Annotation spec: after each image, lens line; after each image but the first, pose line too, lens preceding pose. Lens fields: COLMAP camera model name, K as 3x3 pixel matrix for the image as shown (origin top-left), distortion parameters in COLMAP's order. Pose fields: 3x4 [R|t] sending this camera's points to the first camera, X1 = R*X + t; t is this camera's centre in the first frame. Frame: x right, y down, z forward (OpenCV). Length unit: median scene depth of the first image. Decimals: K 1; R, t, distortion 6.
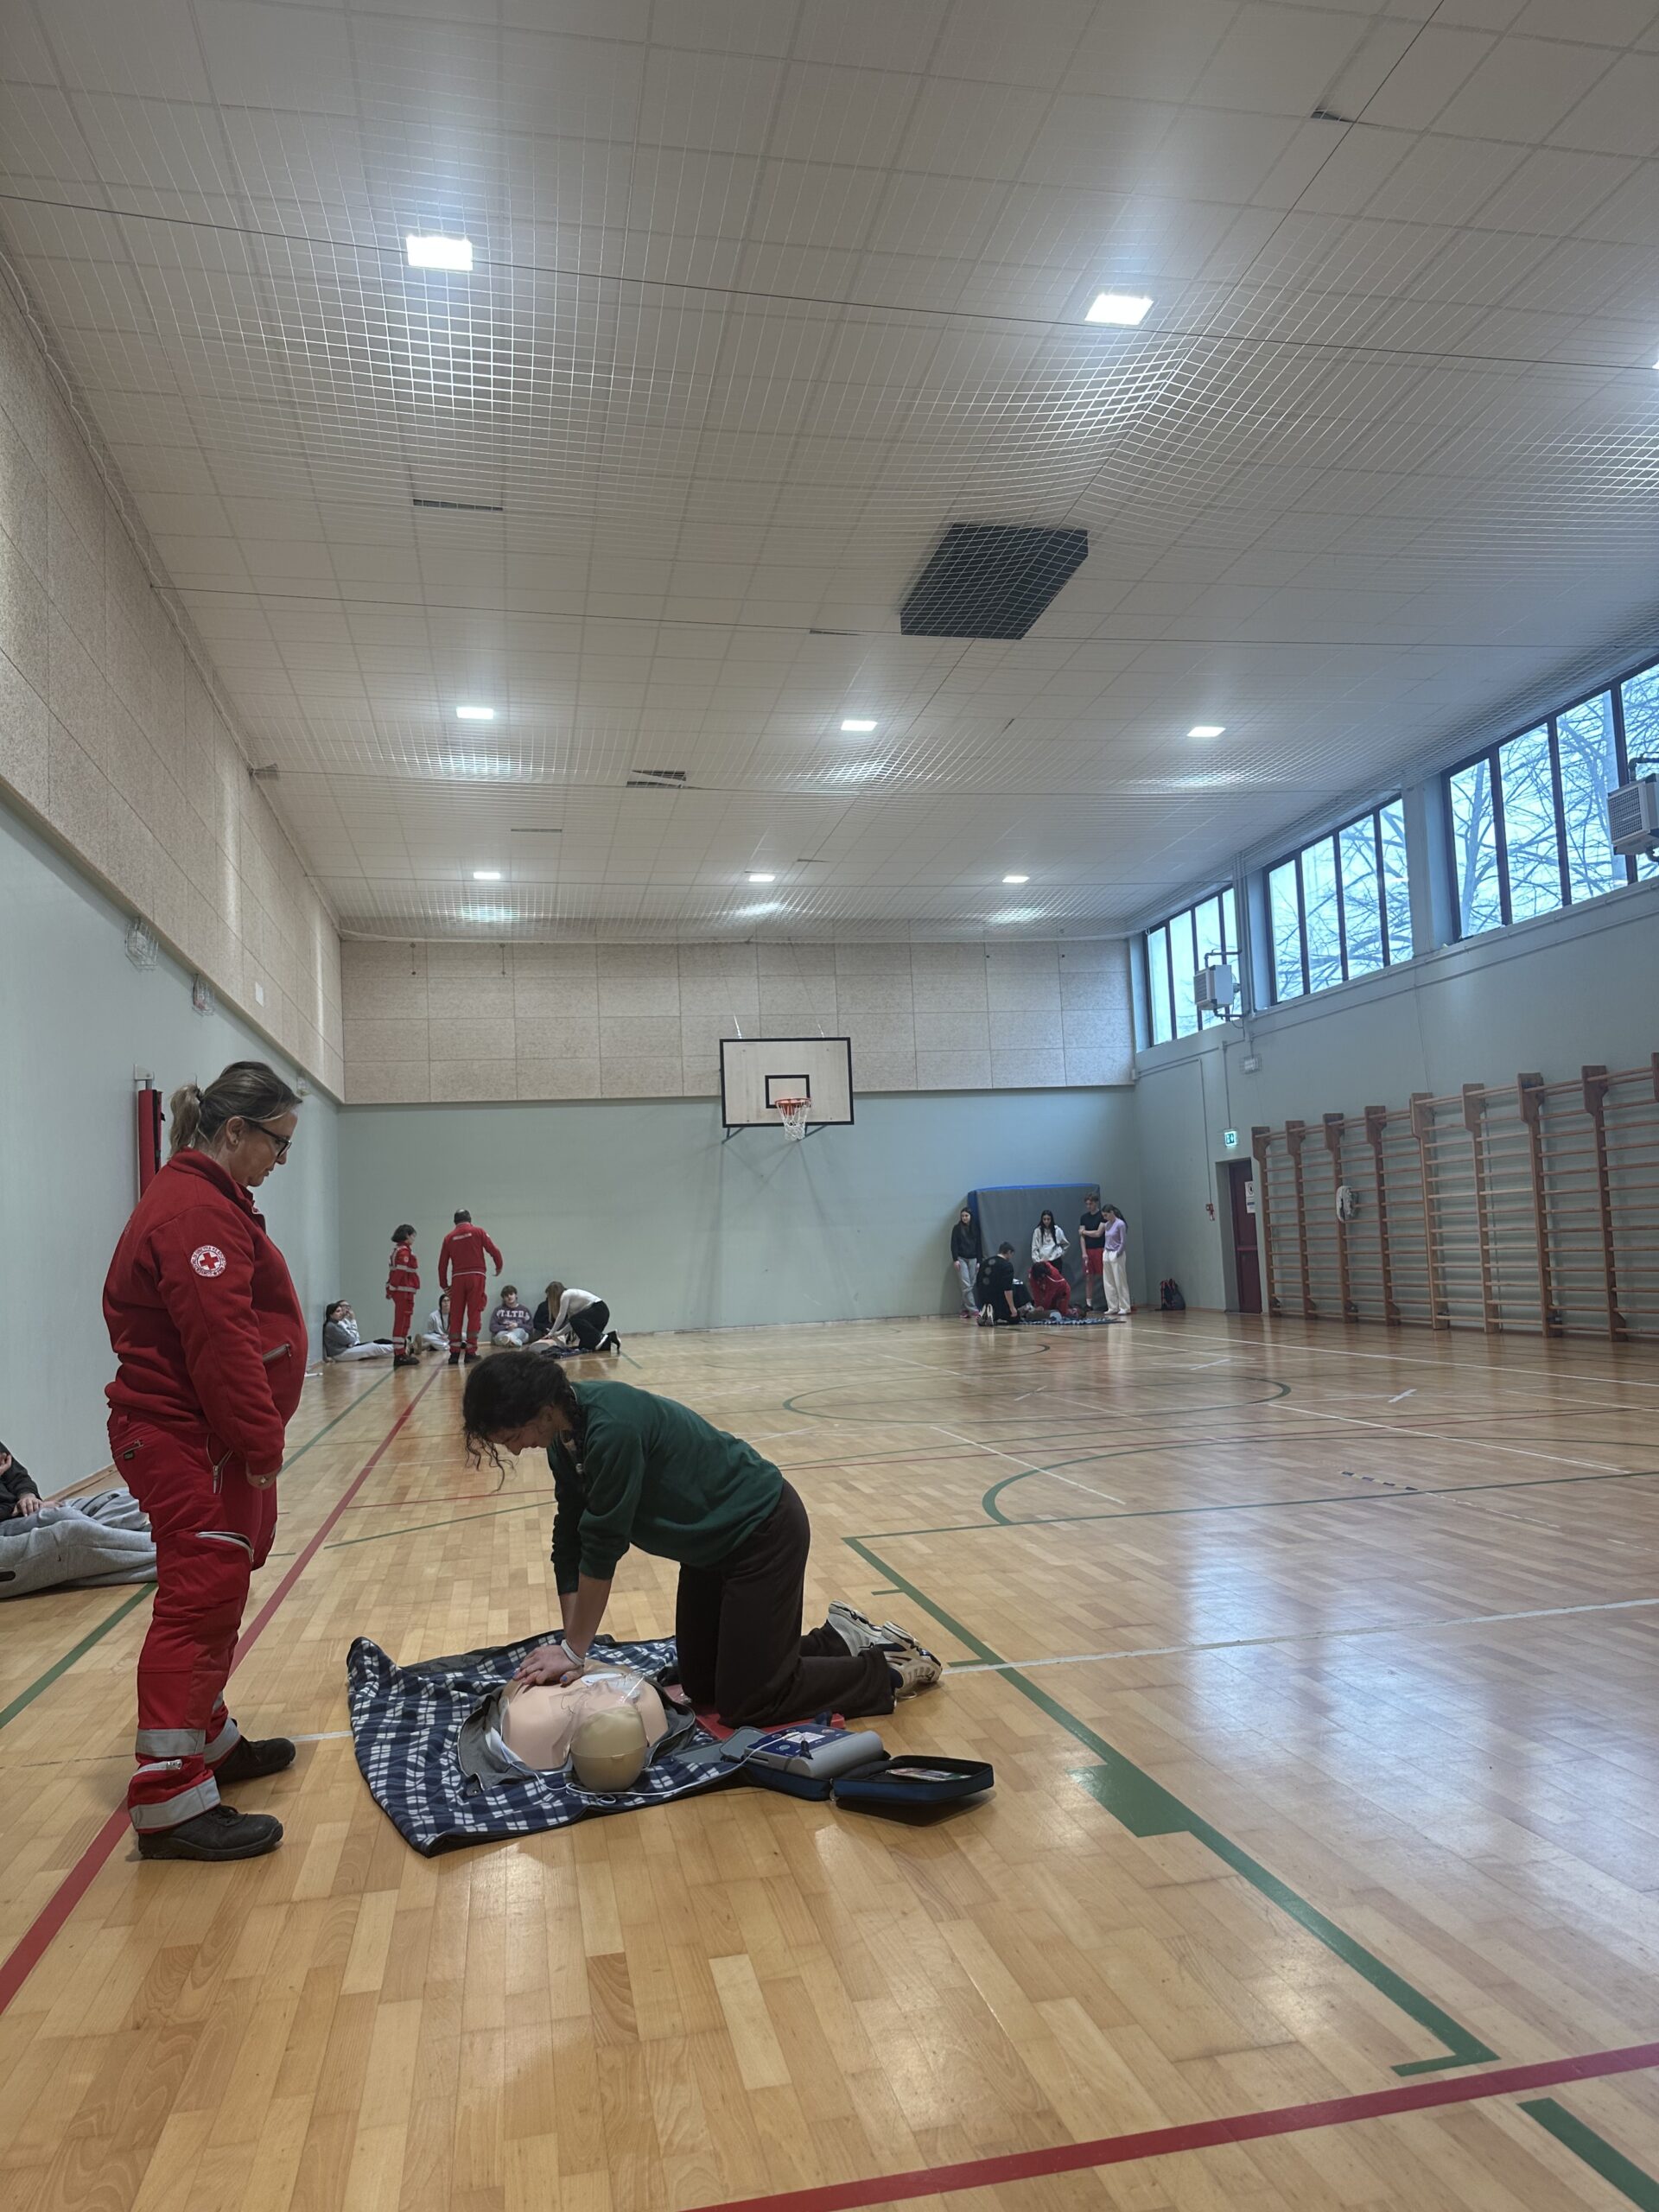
lens RADIAL K [[1570.3, 0, 817.2], [0, 1570.3, 1098.9], [0, 0, 1]] dist [0.052851, -0.054035]
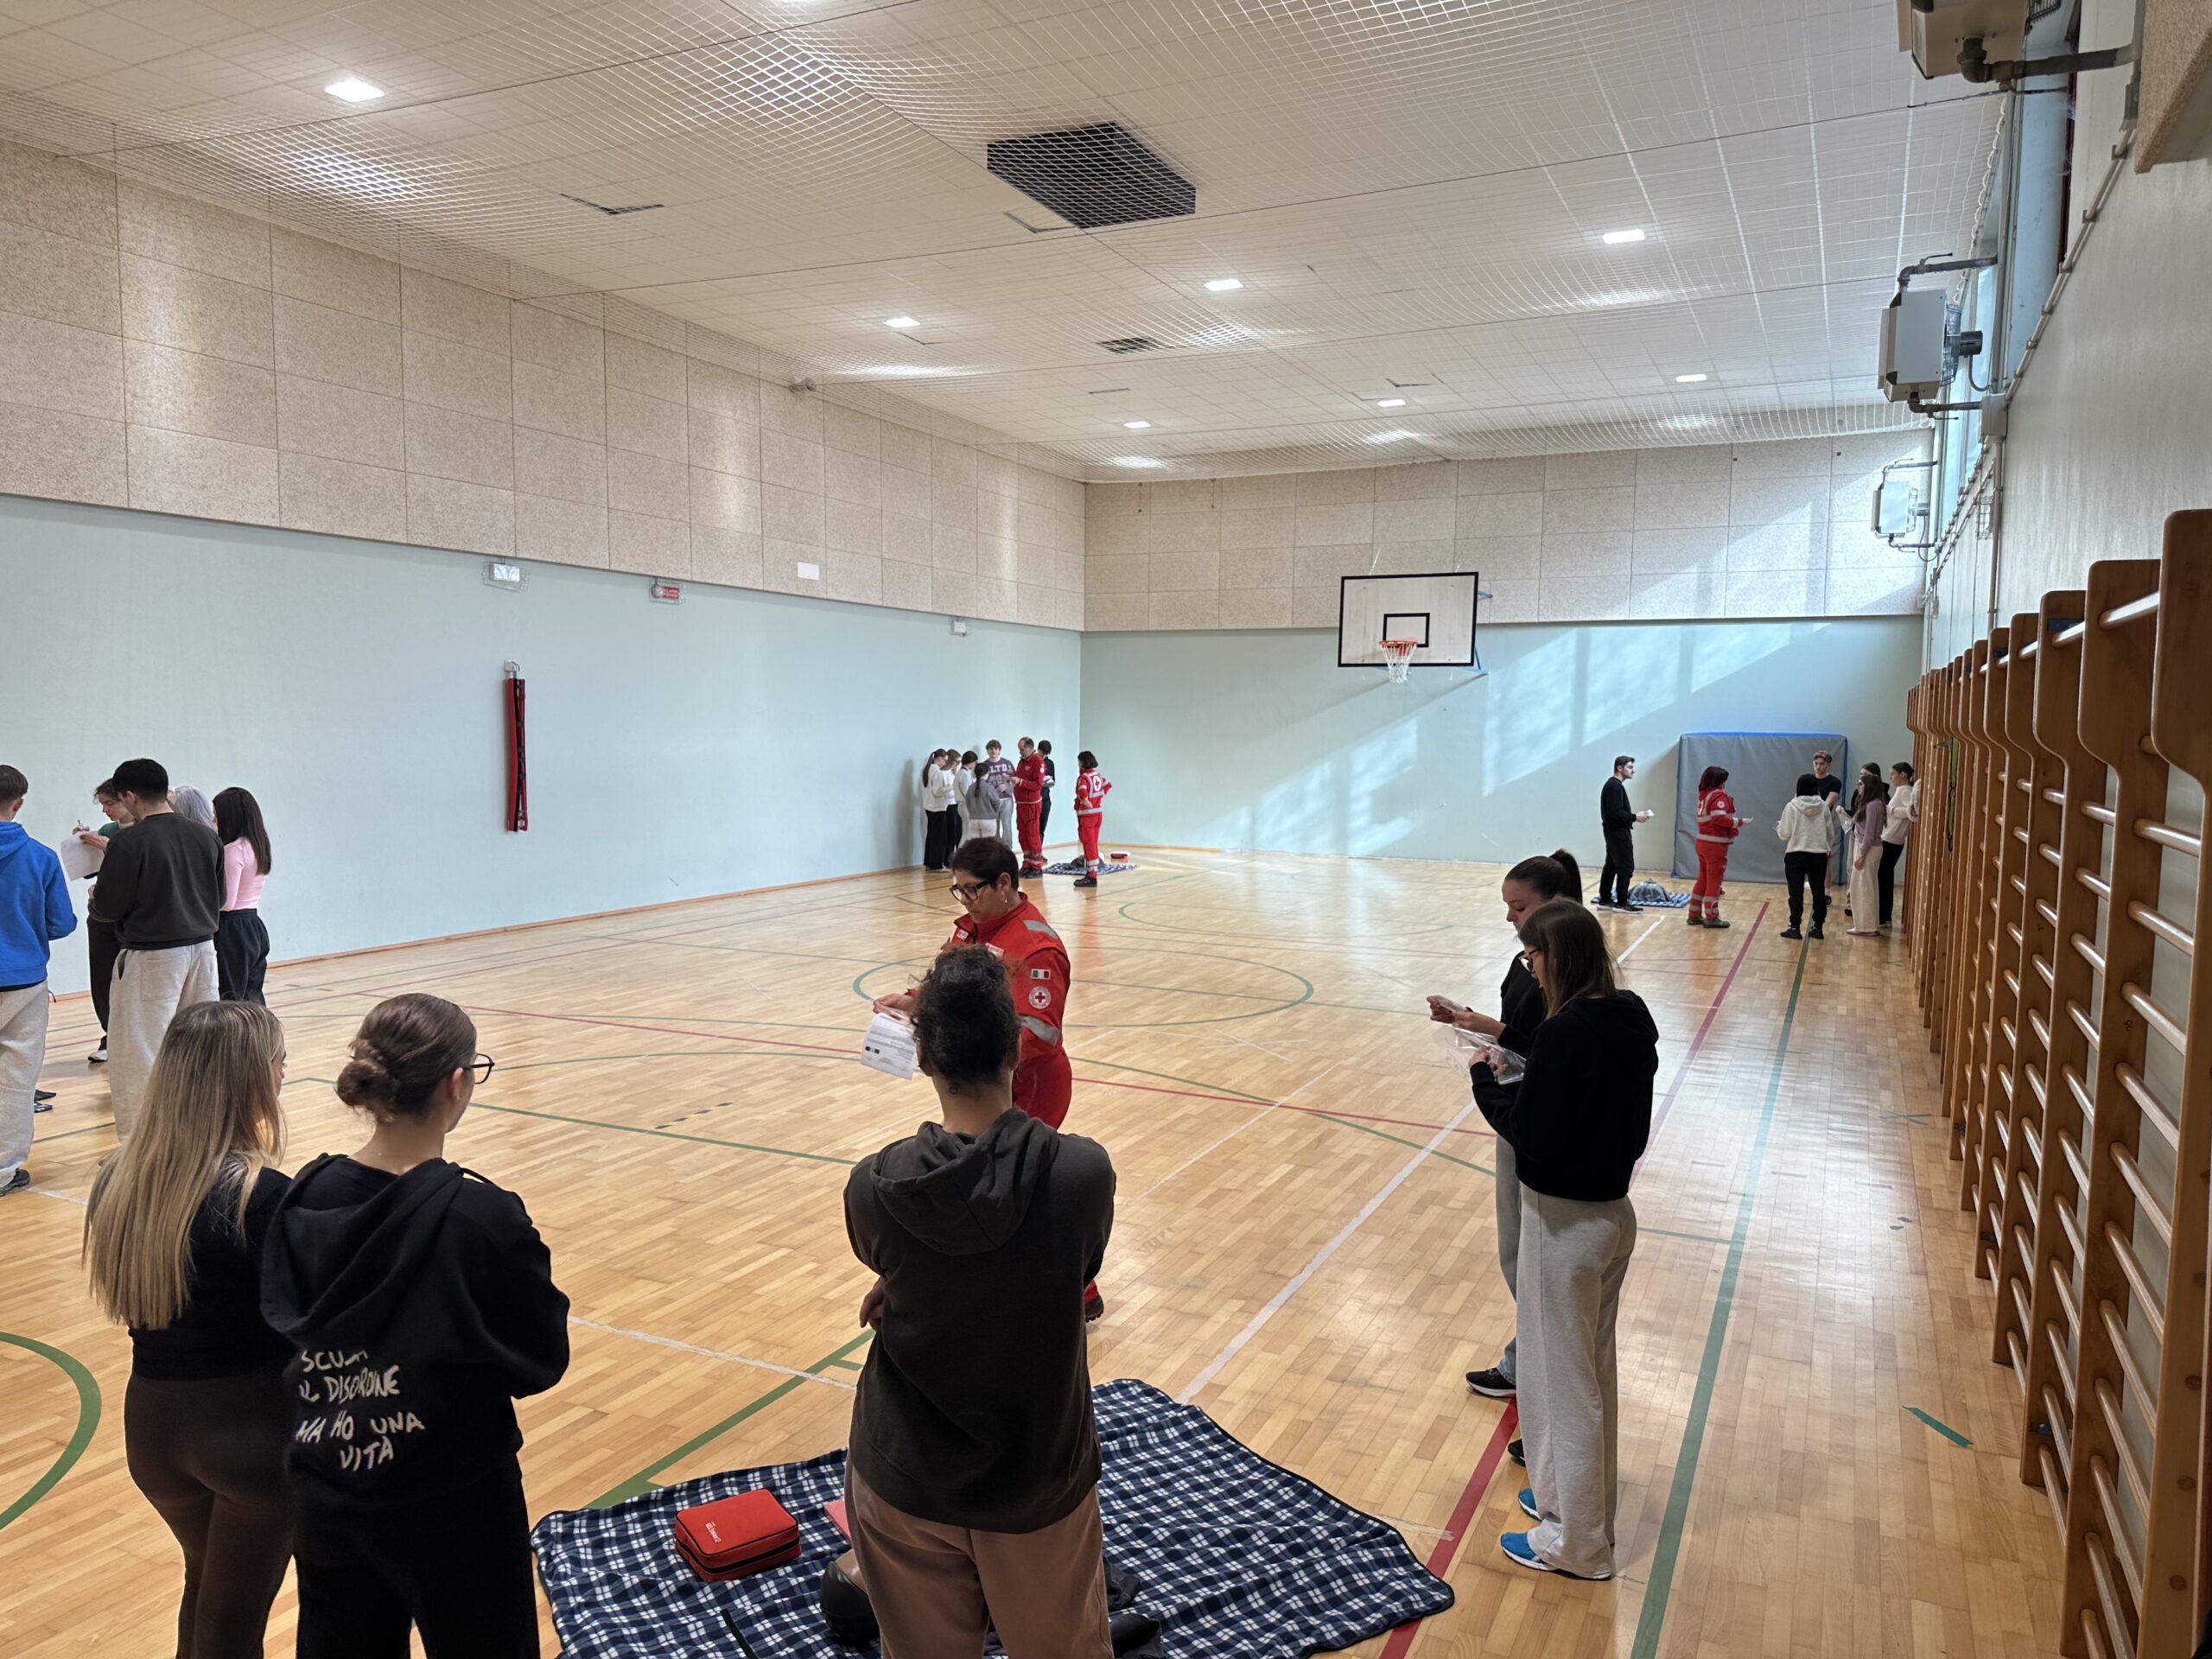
lens RADIAL K [[1570.3, 0, 1060.8], [0, 1570.3, 832.8], [0, 0, 1]] dist [0.052851, -0.054035]
pose [[0.780640, 0.096986, -0.617409, 0.469857], [0.016538, 0.984334, 0.175536, -0.061250], [0.624762, -0.147241, 0.766807, 0.110038]]
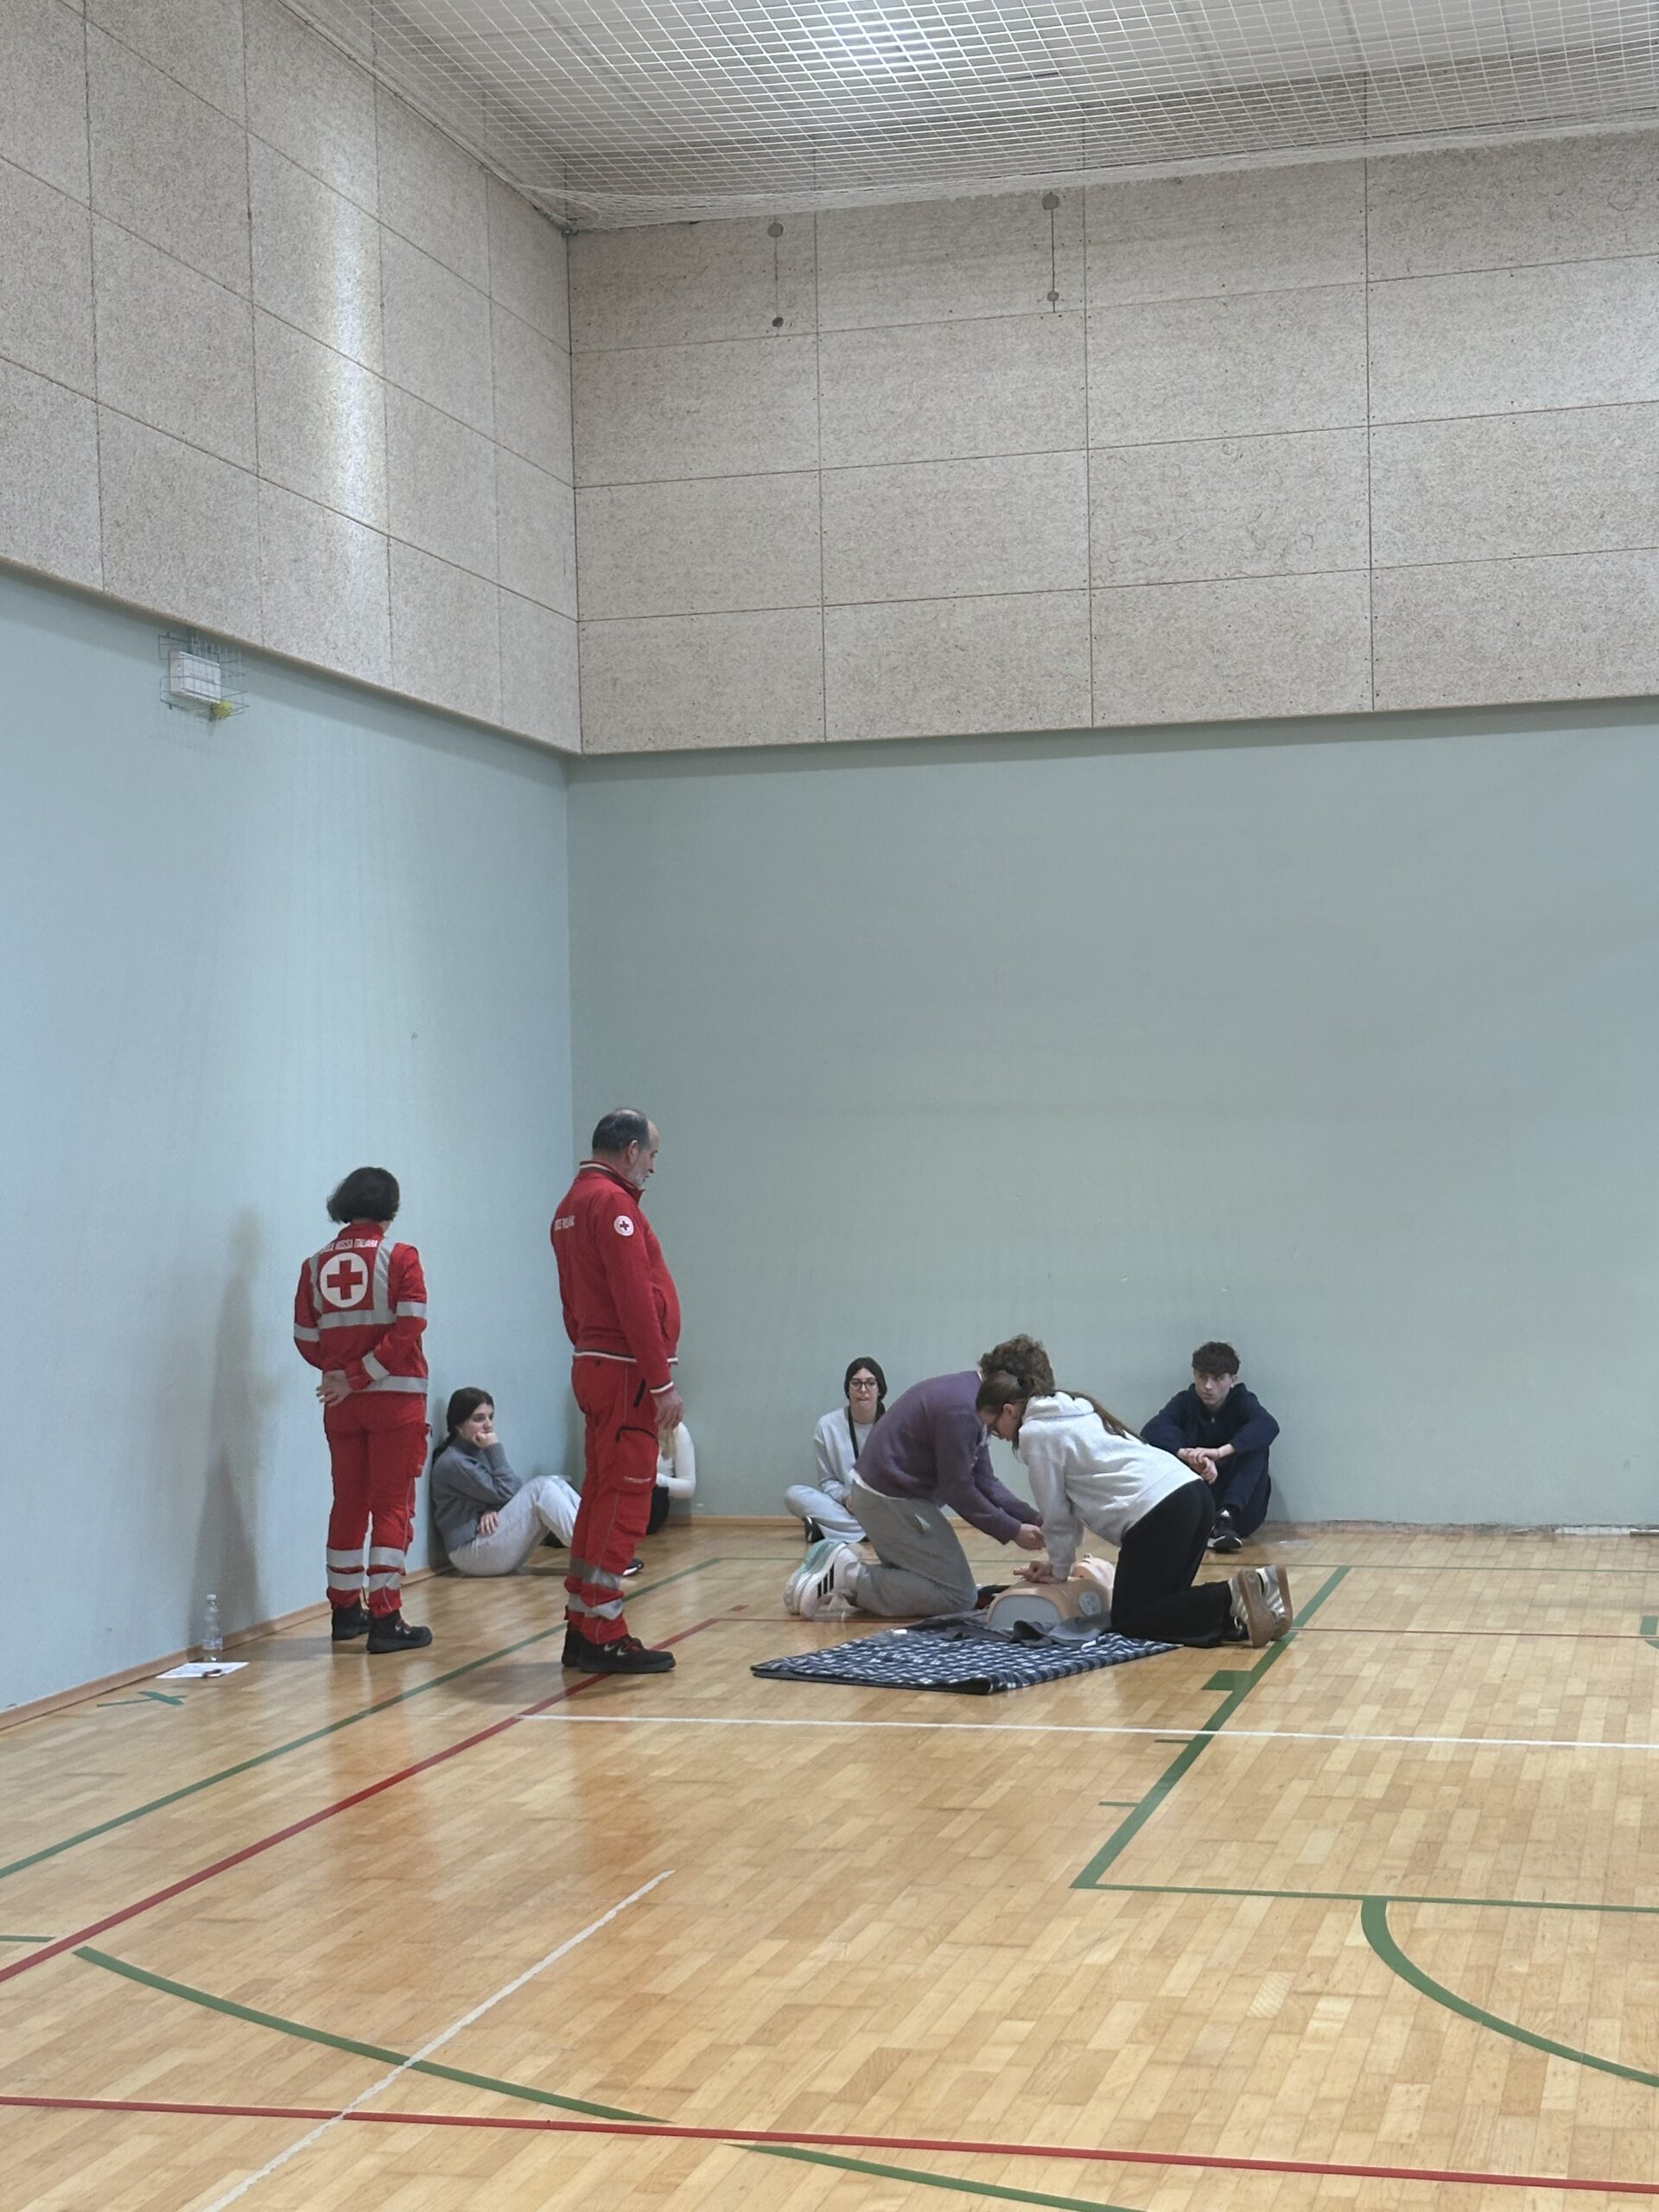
lens RADIAL K [[3406.1, 0, 821.8], [0, 3406.1, 1105.5], [0, 0, 1]] dist [0.160785, 0.000000]
pose [[0.888964, 0.020743, -0.457508, 0.073208], [0.026090, 0.995058, 0.095810, 0.010288], [0.457234, -0.097108, 0.884029, 0.465809]]
